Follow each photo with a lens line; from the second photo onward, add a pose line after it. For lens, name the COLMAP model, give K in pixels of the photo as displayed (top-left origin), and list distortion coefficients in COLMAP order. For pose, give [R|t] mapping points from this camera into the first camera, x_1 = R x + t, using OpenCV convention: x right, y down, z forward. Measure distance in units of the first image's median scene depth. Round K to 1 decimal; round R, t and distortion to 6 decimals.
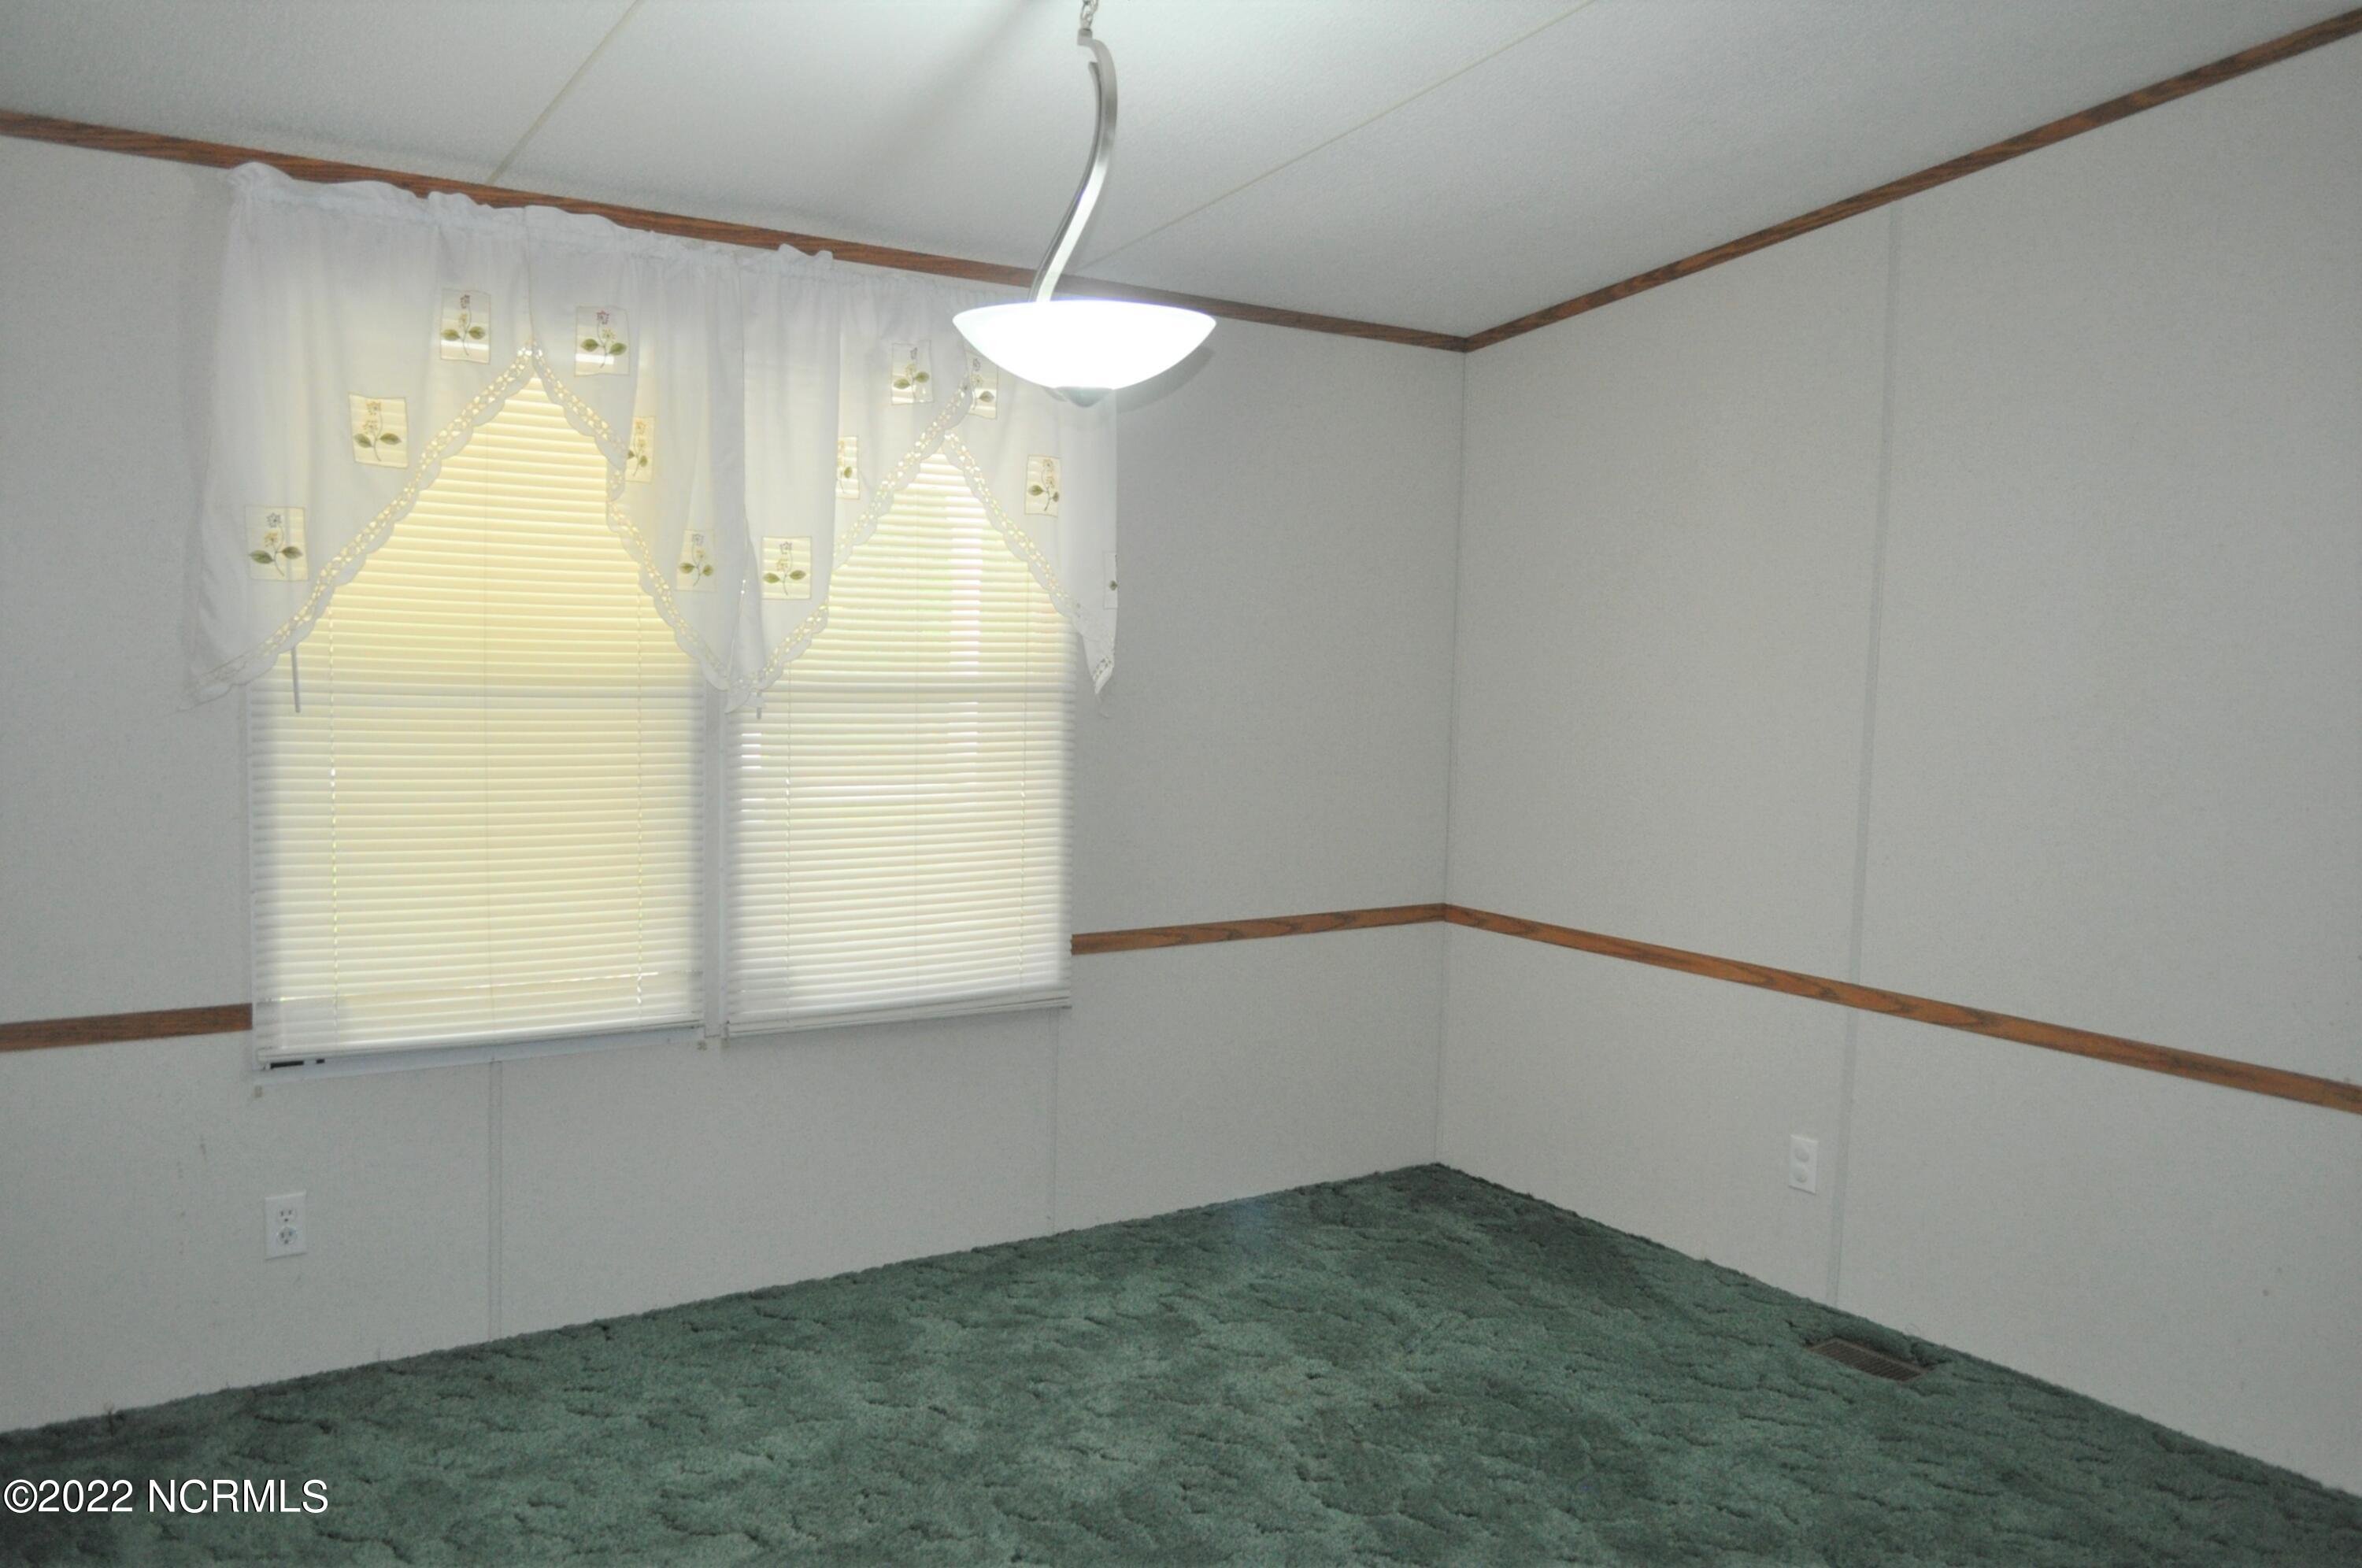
lens RADIAL K [[1859.1, 0, 1186.0], [0, 1859.1, 785.4], [0, 0, 1]] dist [-0.009530, 0.006874]
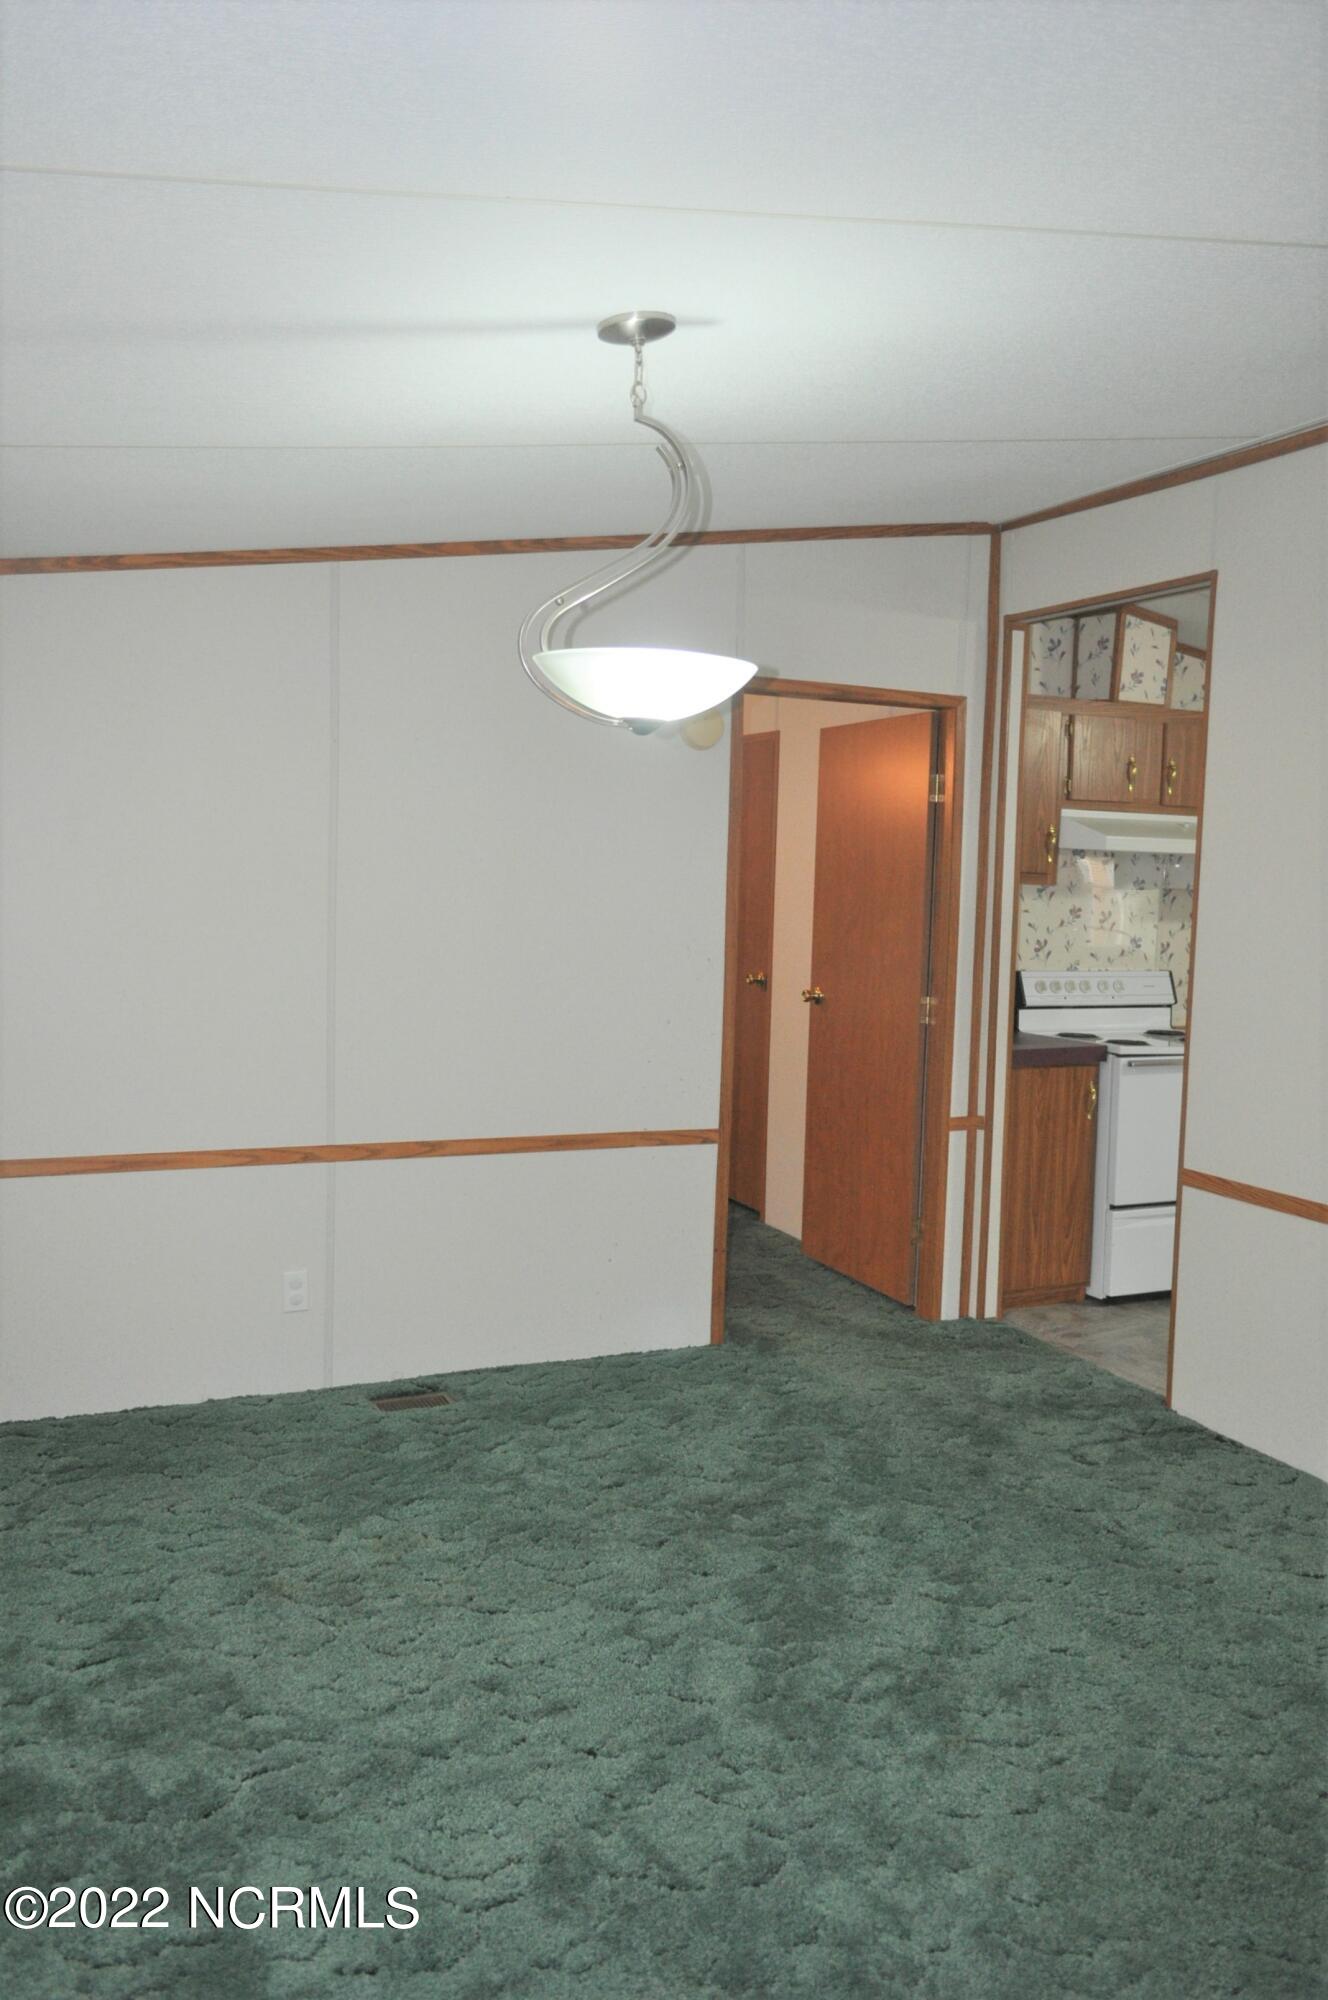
lens RADIAL K [[1574.4, 0, 665.6], [0, 1574.4, 999.9], [0, 0, 1]] dist [-0.009530, 0.006874]
pose [[0.178885, -0.100669, 0.978706, -0.739272], [0.058815, 0.994067, 0.091499, -0.092022], [-0.982110, 0.041195, 0.183744, 0.582420]]
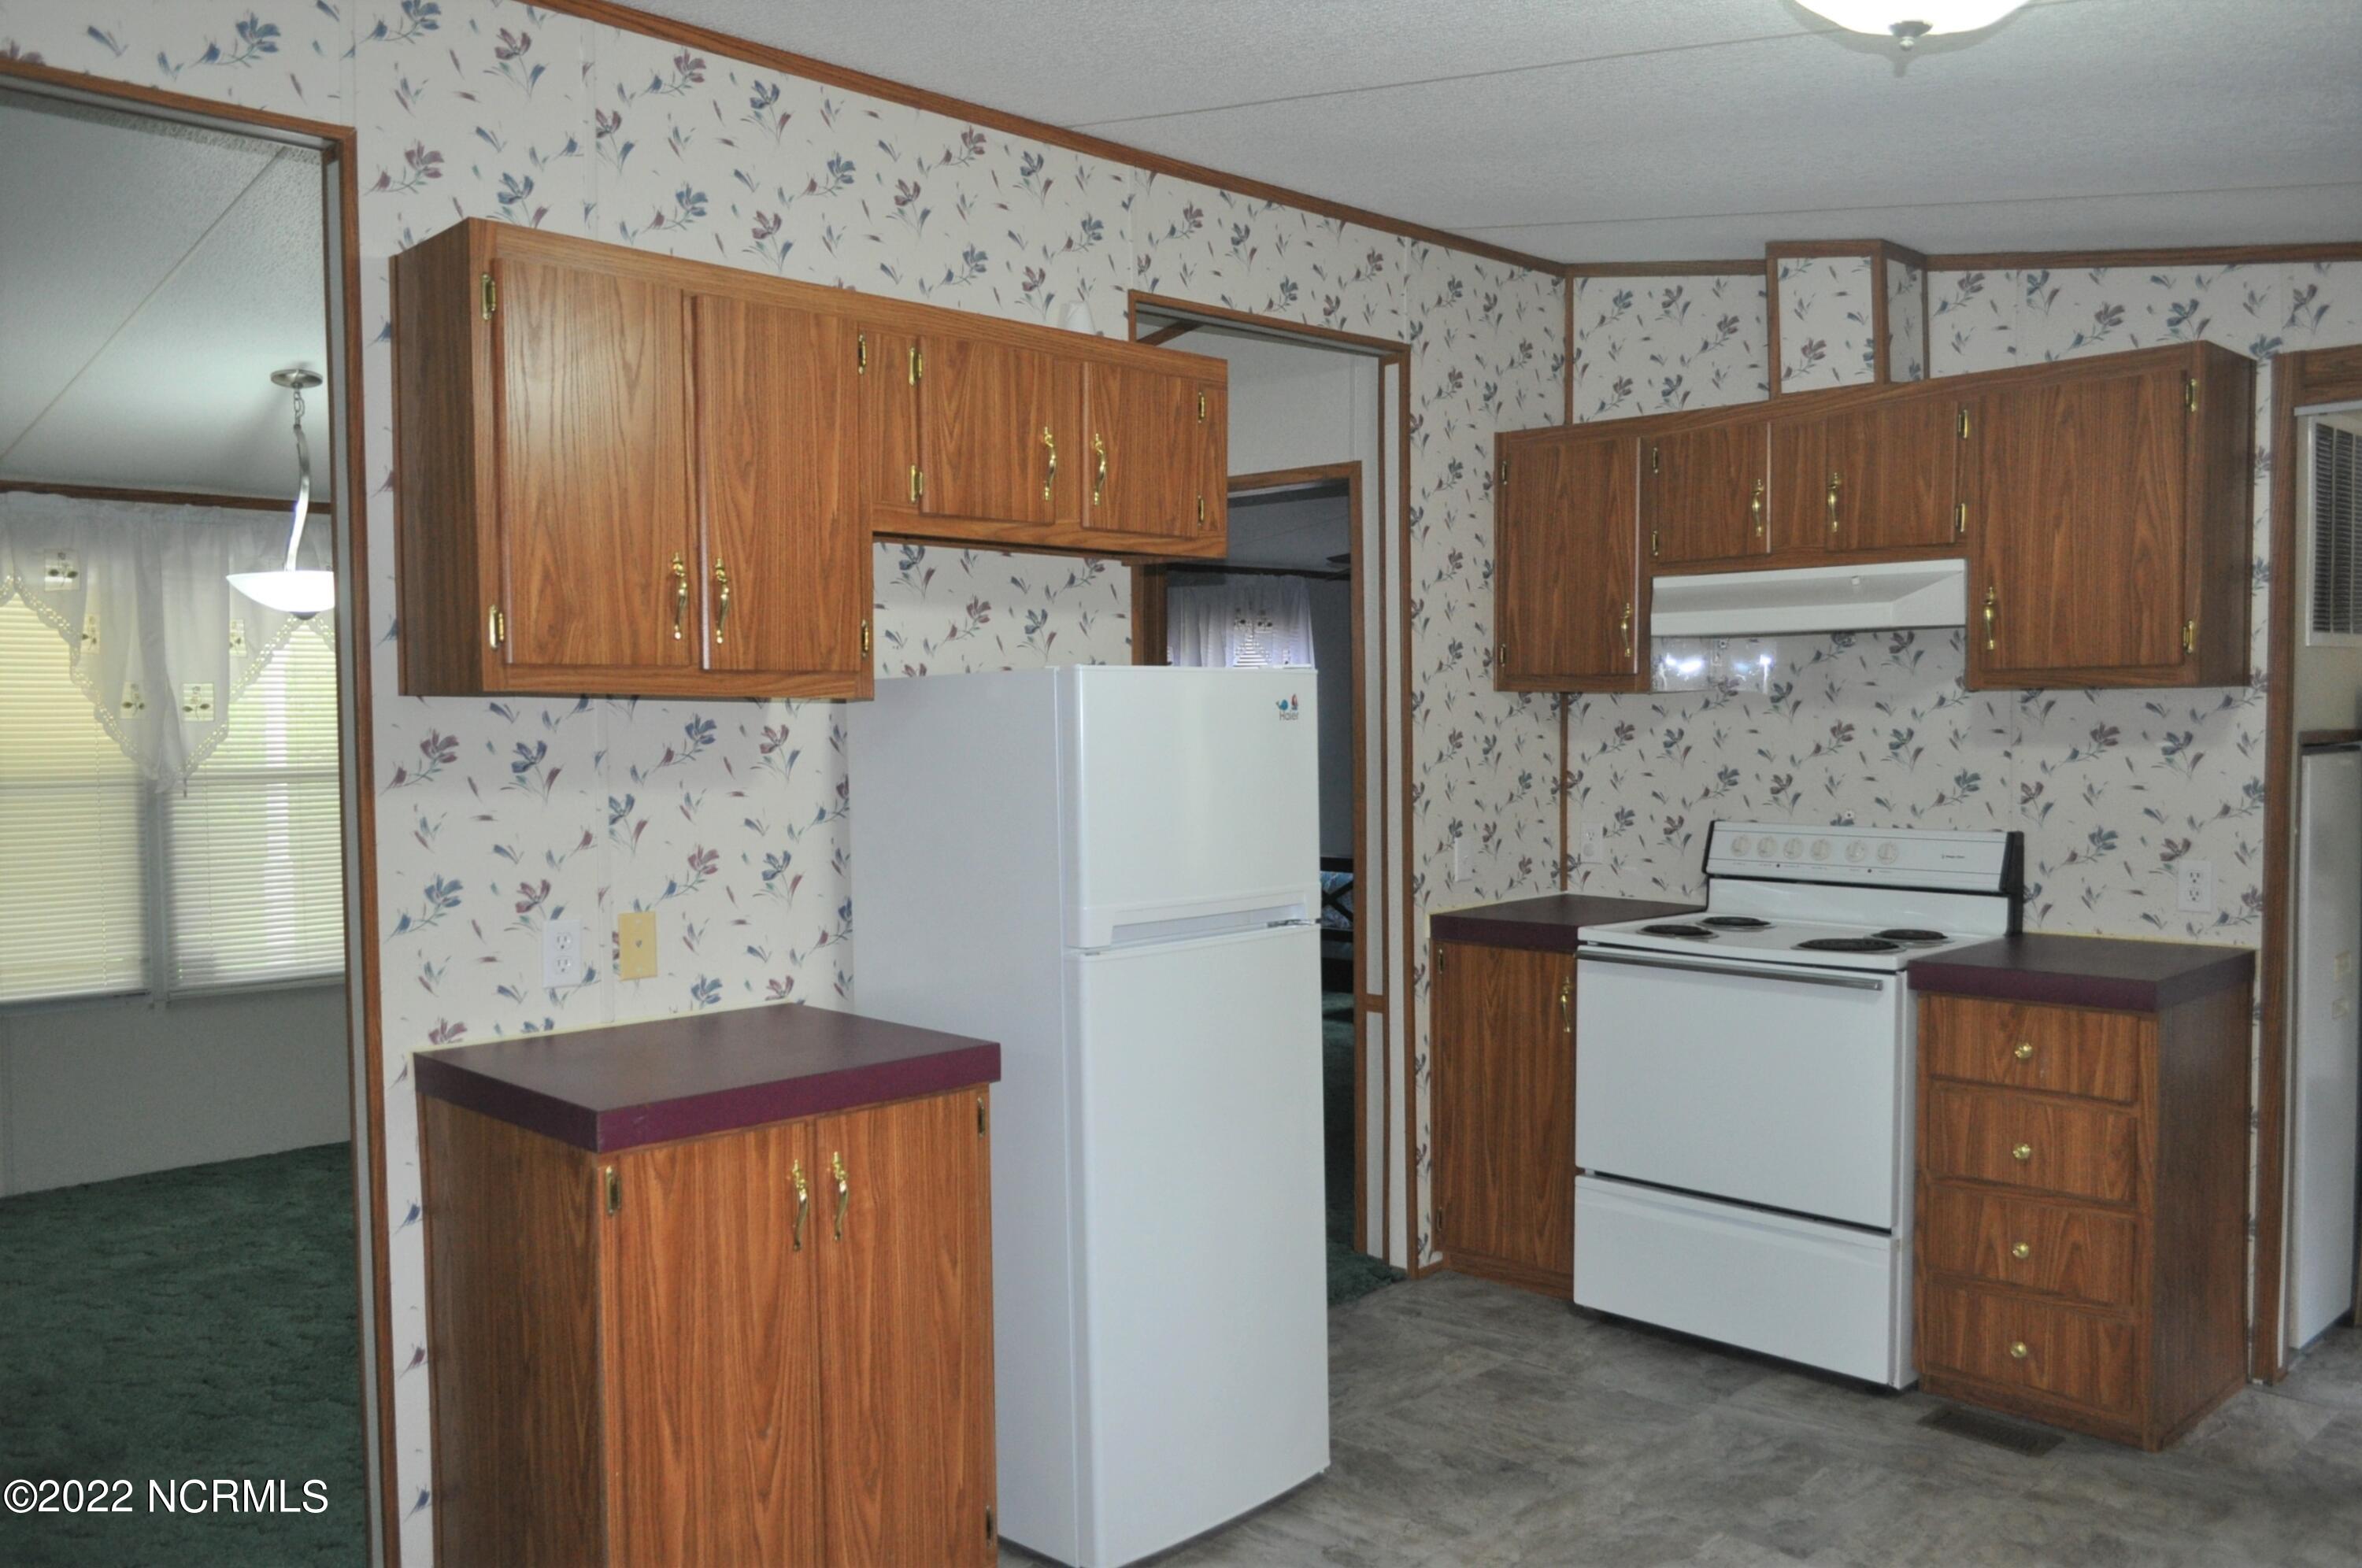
lens RADIAL K [[1859.1, 0, 1176.3], [0, 1859.1, 789.9], [0, 0, 1]] dist [-0.009530, 0.006874]
pose [[0.987840, -0.042331, 0.149602, 0.381851], [0.048245, 0.998182, -0.036119, 0.057722], [-0.147801, 0.042898, 0.988086, -0.712115]]
